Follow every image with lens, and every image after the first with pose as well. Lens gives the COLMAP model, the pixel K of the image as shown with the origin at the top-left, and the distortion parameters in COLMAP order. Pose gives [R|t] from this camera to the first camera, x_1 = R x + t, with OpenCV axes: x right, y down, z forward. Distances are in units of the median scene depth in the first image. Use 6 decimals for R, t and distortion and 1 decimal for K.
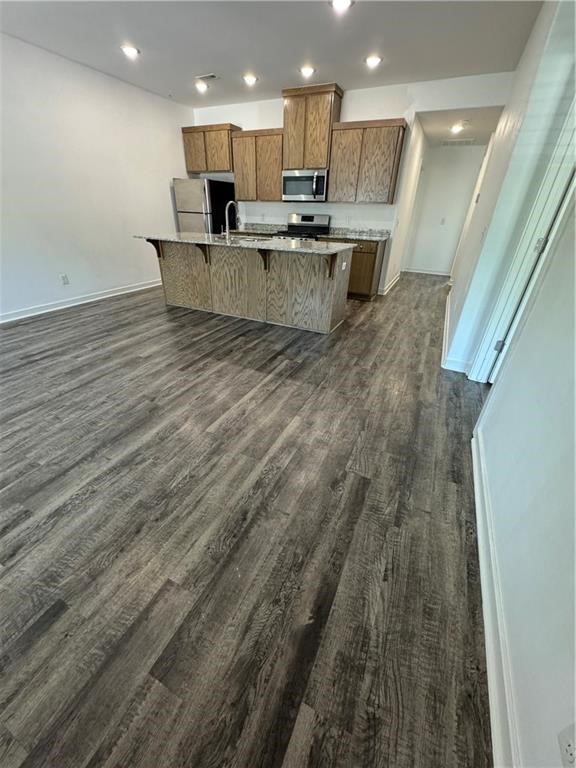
lens RADIAL K [[304.4, 0, 288.0], [0, 304.4, 384.0], [0, 0, 1]] dist [-0.003173, 0.000155]
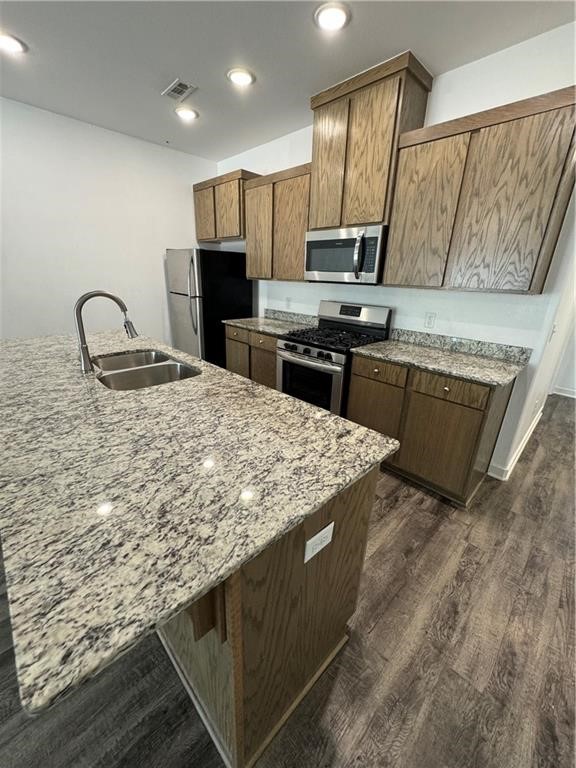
lens RADIAL K [[304.4, 0, 288.0], [0, 304.4, 384.0], [0, 0, 1]] dist [-0.003173, 0.000155]
pose [[0.940758, 0.118210, -0.317807, 0.159747], [-0.173880, 0.972831, -0.152861, -0.337334], [0.291103, 0.199065, 0.935752, 0.520756]]
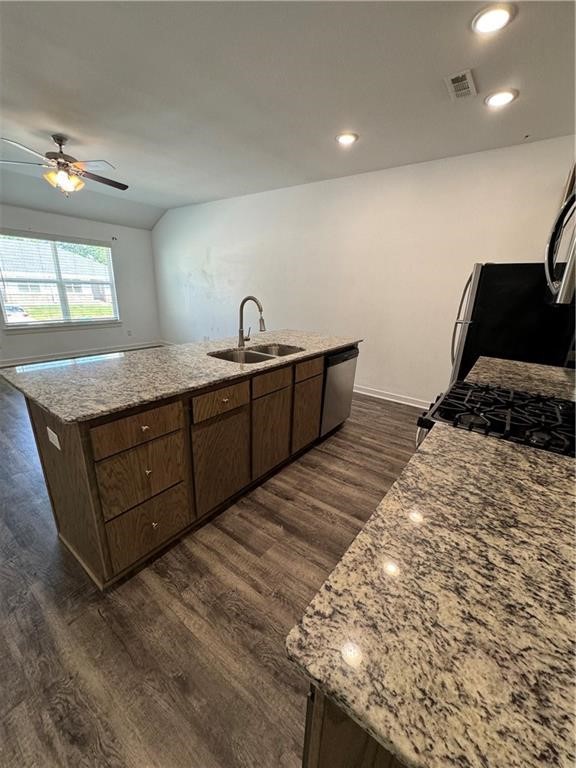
lens RADIAL K [[304.4, 0, 288.0], [0, 304.4, 384.0], [0, 0, 1]] dist [-0.003173, 0.000155]
pose [[-0.188311, 0.264928, -0.945702, 0.343747], [-0.522961, 0.788010, 0.324886, -0.522528], [0.831294, 0.555745, -0.009844, 0.868216]]
